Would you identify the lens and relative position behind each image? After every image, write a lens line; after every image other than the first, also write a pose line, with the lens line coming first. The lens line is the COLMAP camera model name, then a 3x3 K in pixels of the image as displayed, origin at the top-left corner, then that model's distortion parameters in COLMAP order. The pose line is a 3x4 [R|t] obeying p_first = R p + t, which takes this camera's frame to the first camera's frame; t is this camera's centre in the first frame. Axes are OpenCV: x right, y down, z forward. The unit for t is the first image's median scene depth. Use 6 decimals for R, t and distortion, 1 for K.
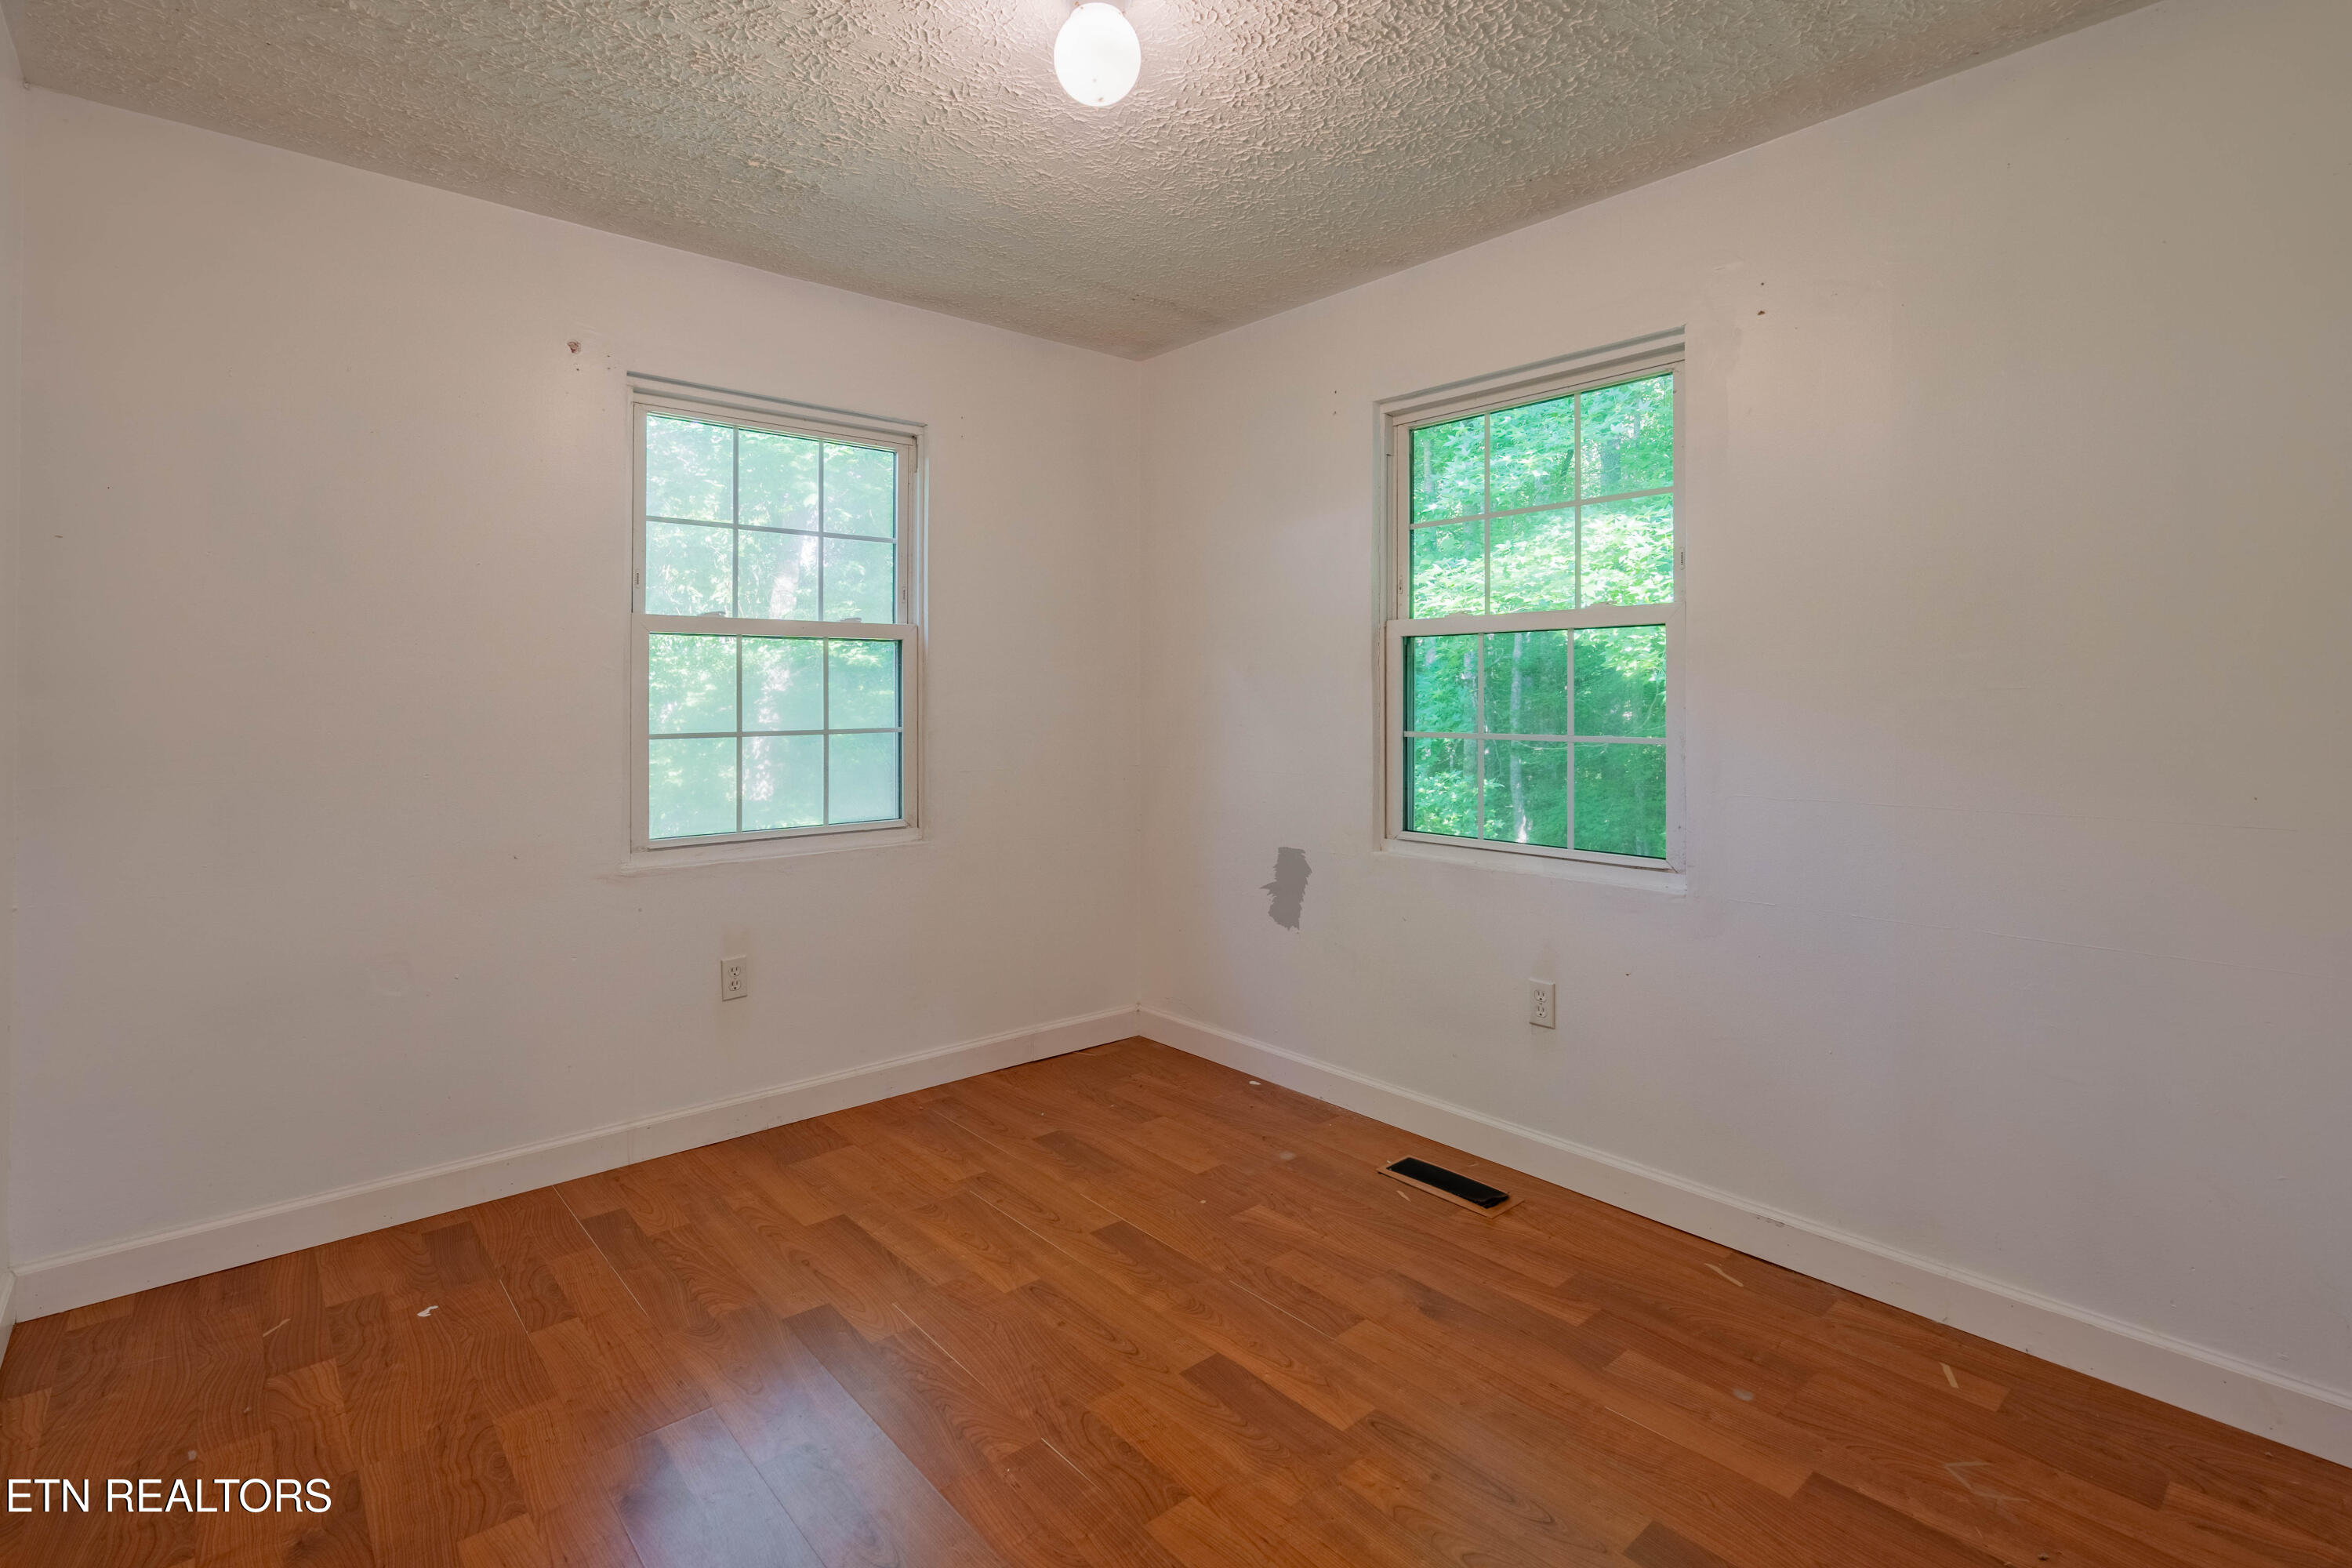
lens RADIAL K [[1101.1, 0, 1156.3], [0, 1101.1, 686.2], [0, 0, 1]] dist [-0.004979, 0.001848]
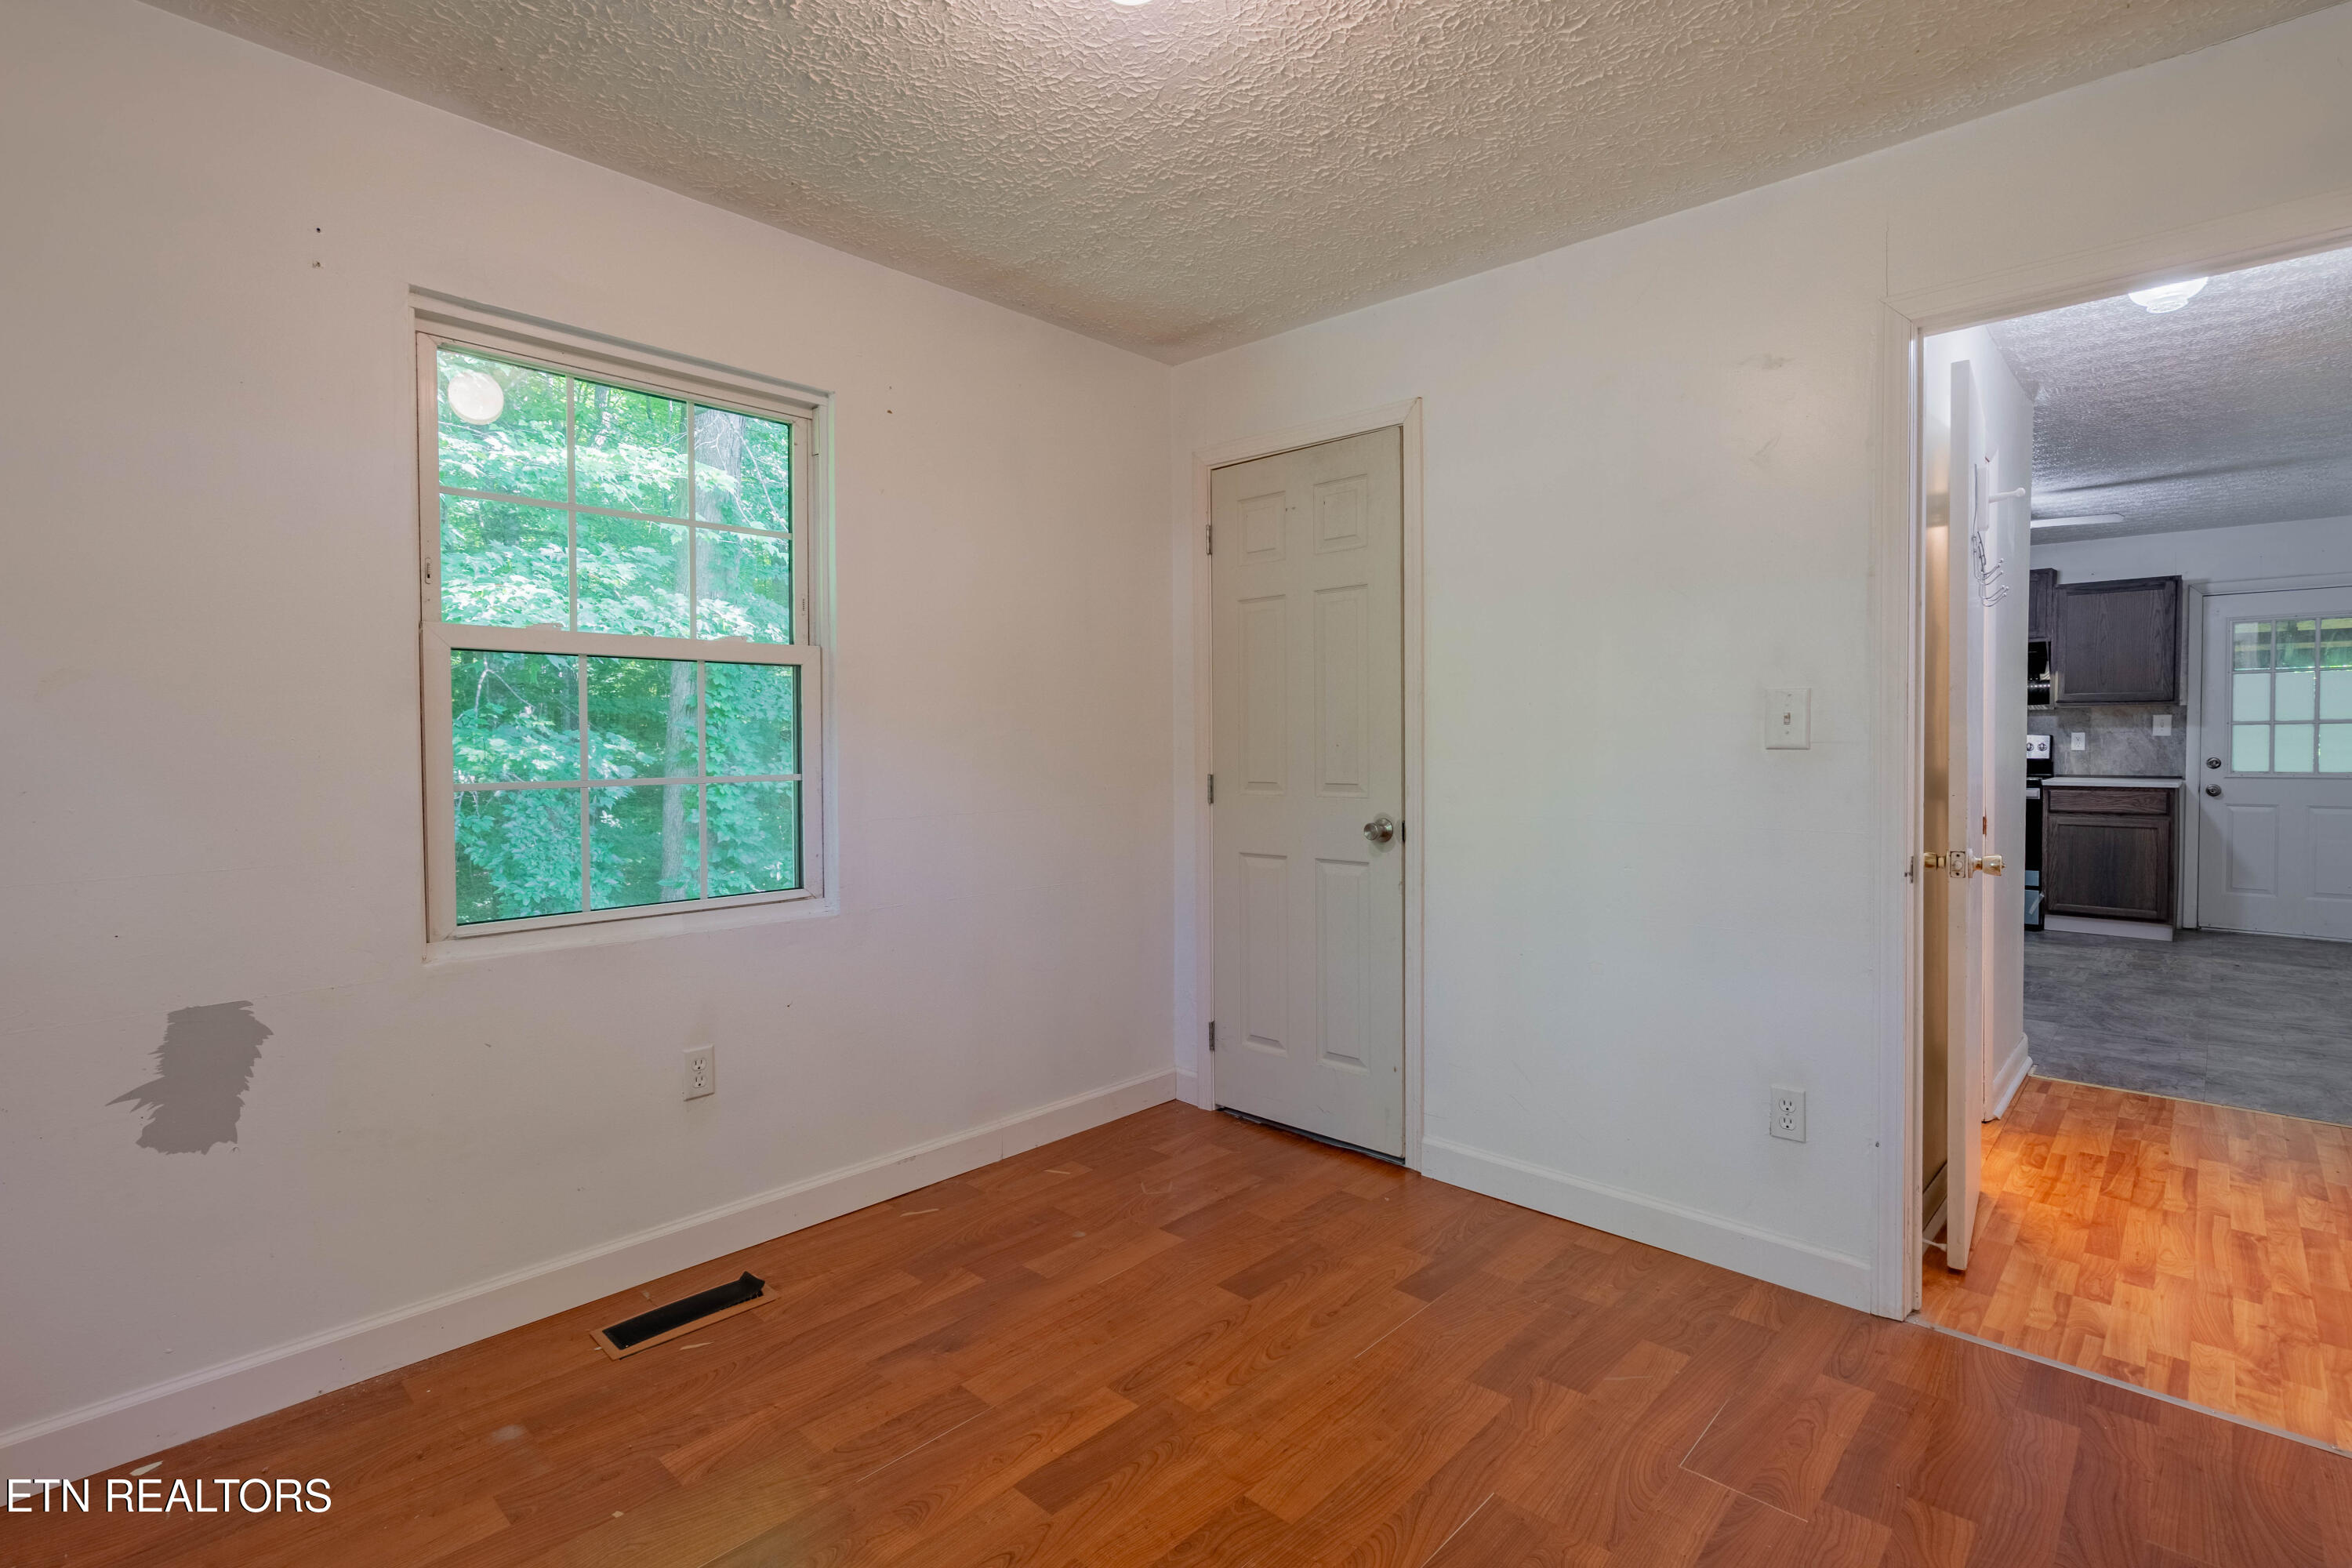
lens RADIAL K [[1101.1, 0, 1188.0], [0, 1101.1, 768.1], [0, 0, 1]] dist [-0.004979, 0.001848]
pose [[-0.104170, -0.025739, 0.994226, -0.757899], [-0.006829, 0.999660, 0.025164, 0.015271], [-0.994536, -0.004168, -0.104310, 0.897185]]
